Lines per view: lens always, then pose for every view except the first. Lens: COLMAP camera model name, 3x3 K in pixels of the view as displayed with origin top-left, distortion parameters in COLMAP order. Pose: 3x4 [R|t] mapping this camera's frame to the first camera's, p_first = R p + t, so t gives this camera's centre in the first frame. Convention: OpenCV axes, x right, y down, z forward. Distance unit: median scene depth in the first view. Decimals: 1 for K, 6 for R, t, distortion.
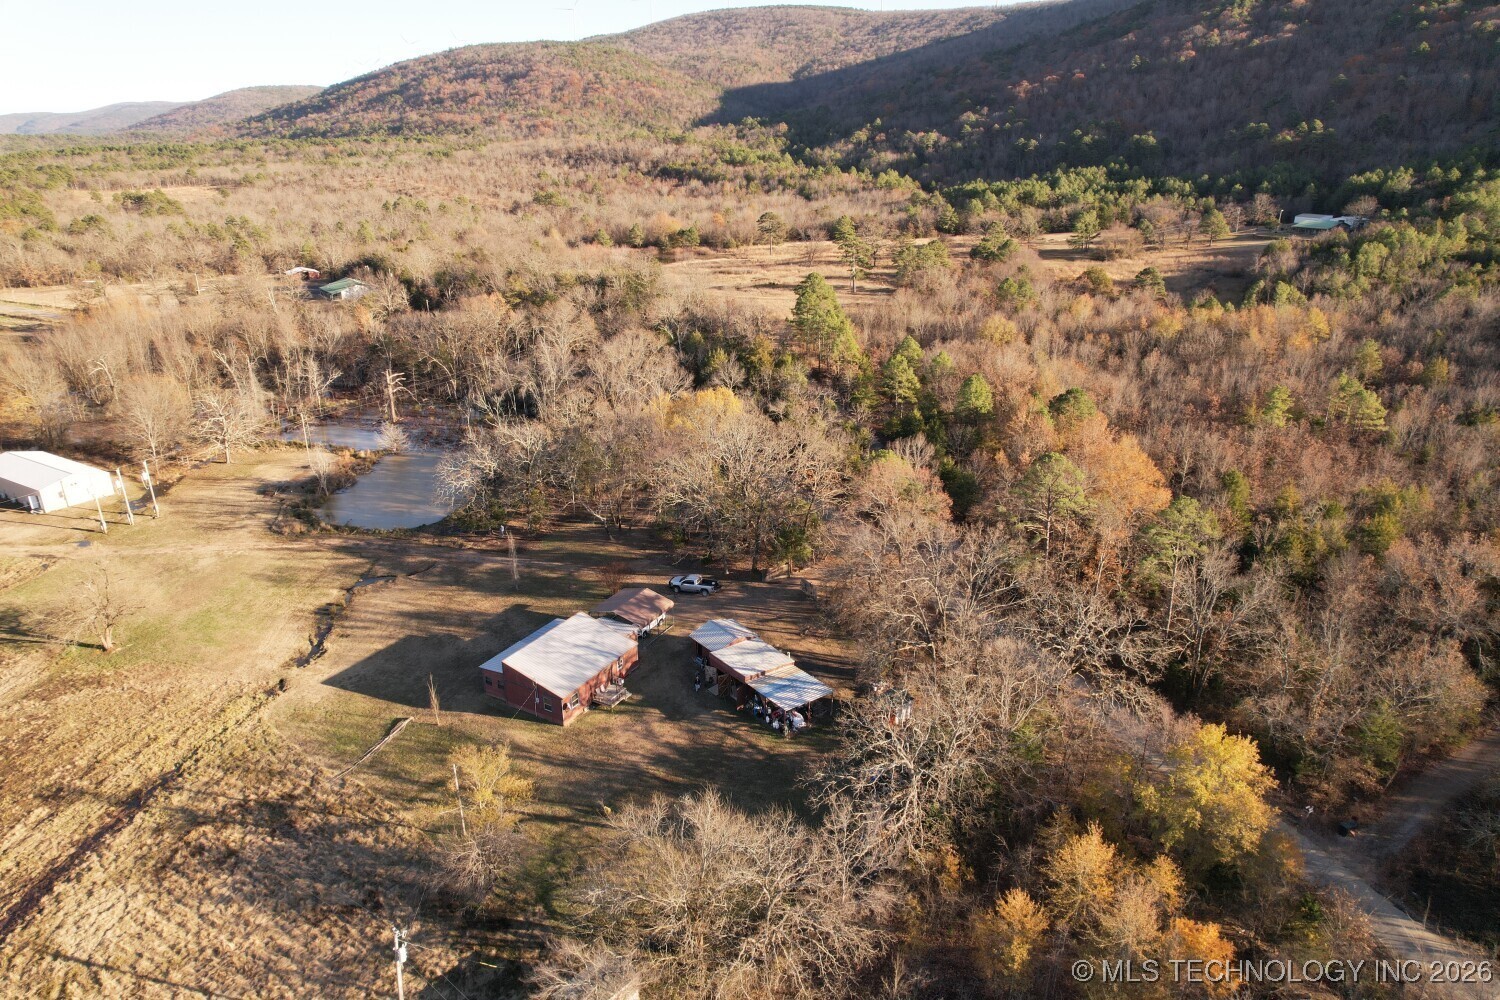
lens RADIAL K [[954.9, 0, 749.4], [0, 954.9, 516.0], [0, 0, 1]] dist [-0.075941, 0.065437]
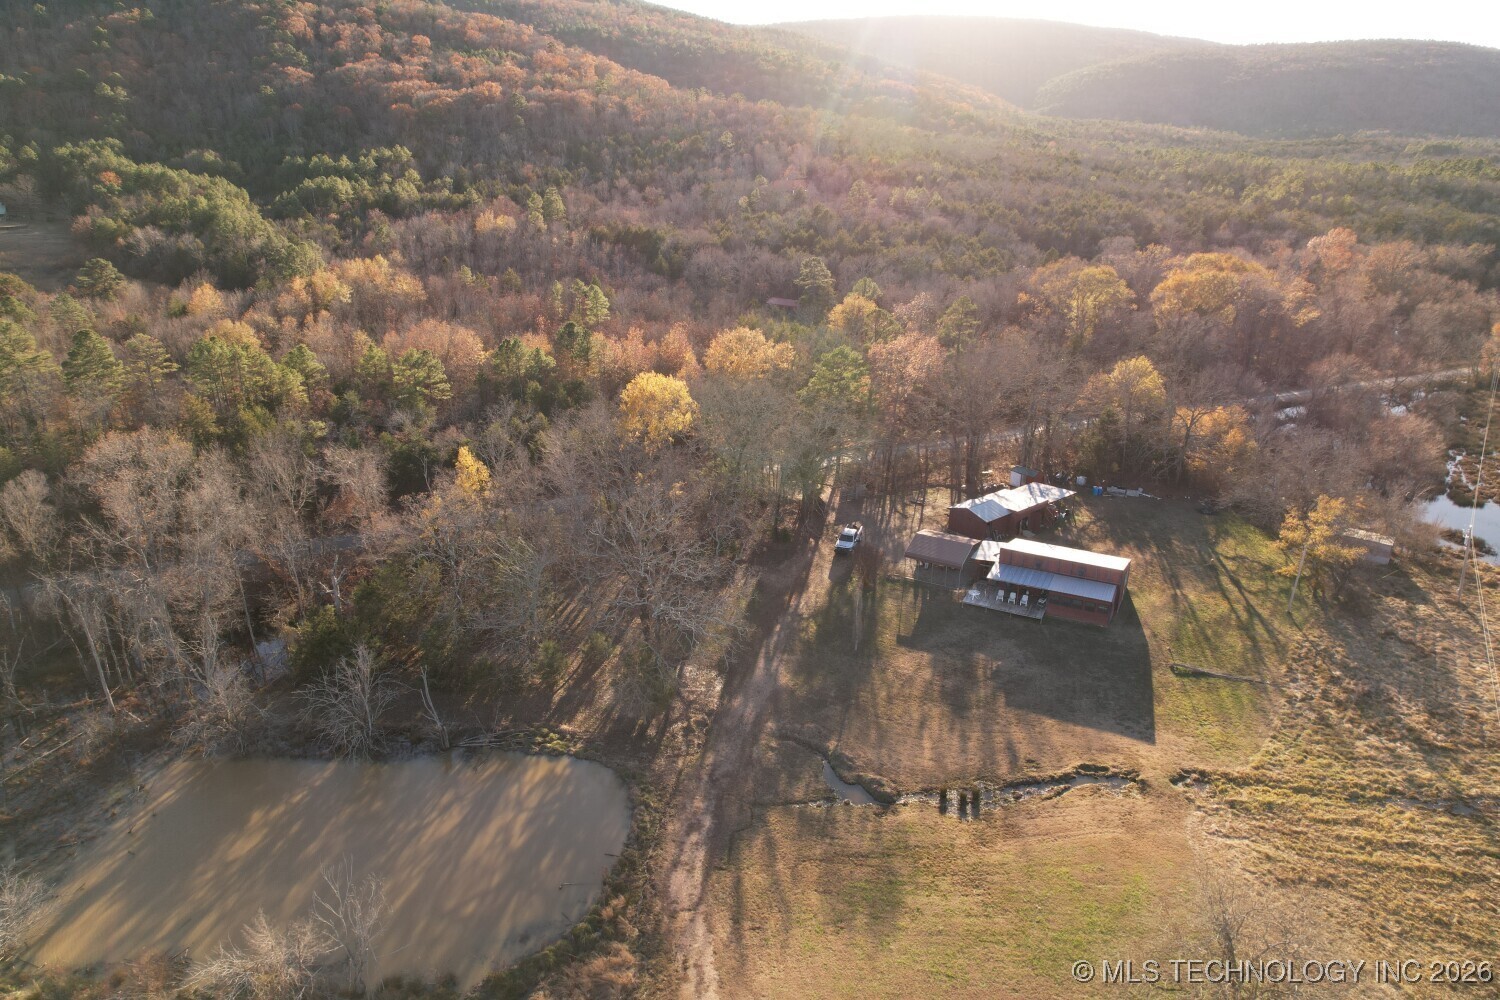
lens RADIAL K [[954.9, 0, 755.1], [0, 954.9, 514.1], [0, 0, 1]] dist [-0.075941, 0.065437]
pose [[-0.032162, -0.373067, 0.927247, -1.335592], [0.370424, 0.857211, 0.357737, -0.465119], [-0.928306, 0.354980, 0.110623, 1.418264]]
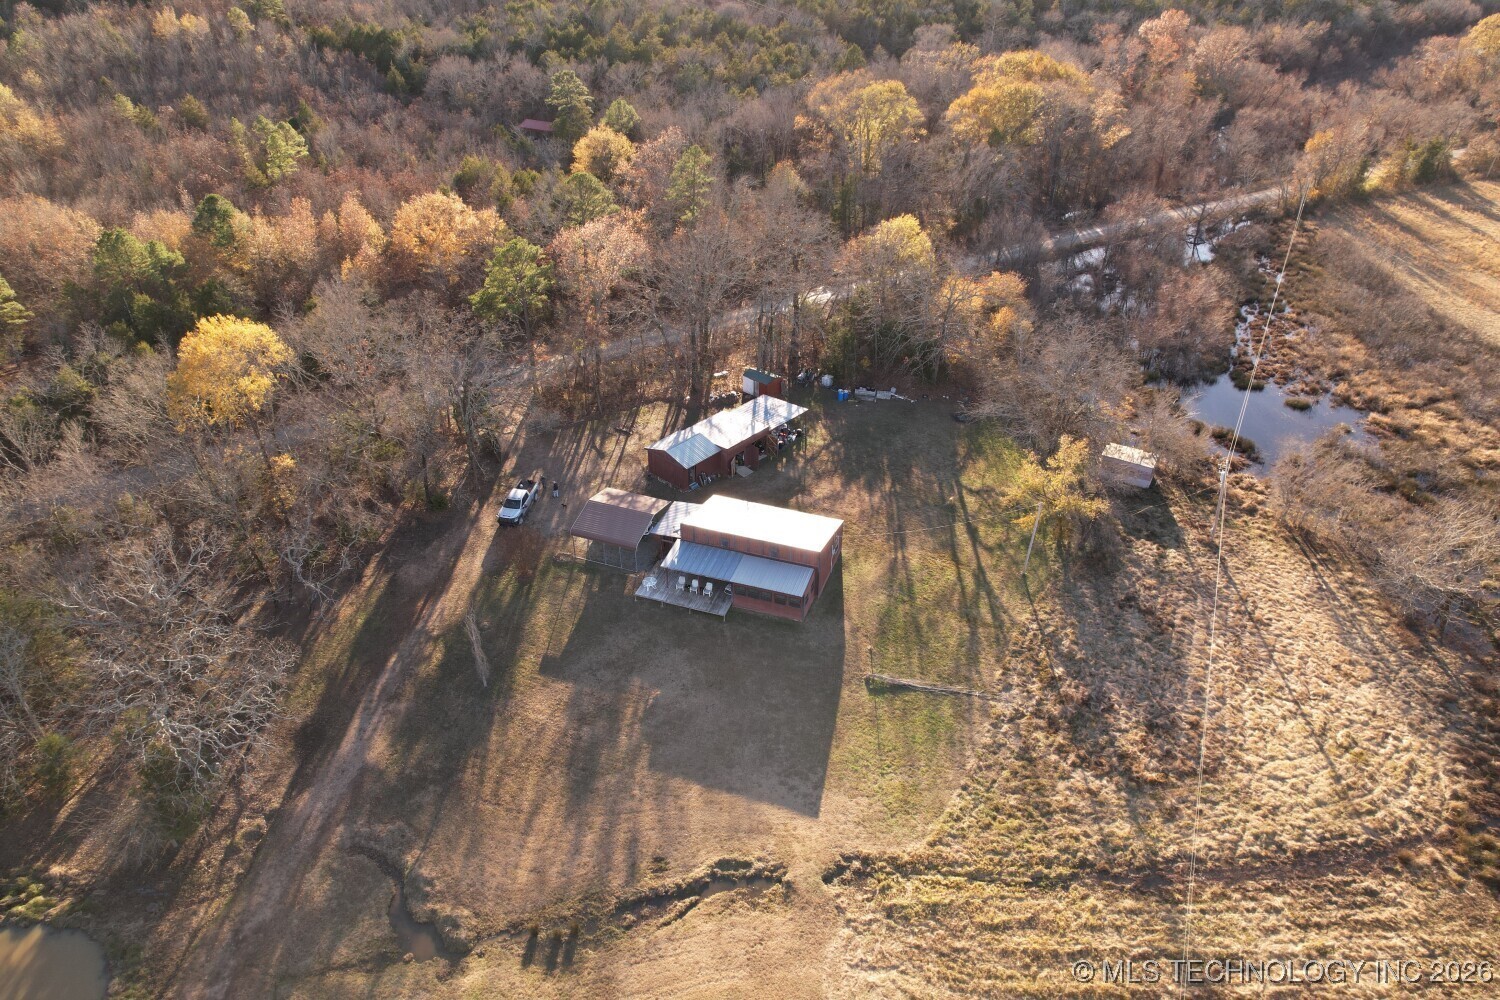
lens RADIAL K [[954.9, 0, 756.4], [0, 954.9, 511.3], [0, 0, 1]] dist [-0.075941, 0.065437]
pose [[-0.174284, -0.557913, 0.811392, -1.040097], [0.362816, 0.729647, 0.579637, -0.429872], [-0.915418, 0.395408, 0.075254, 1.121899]]
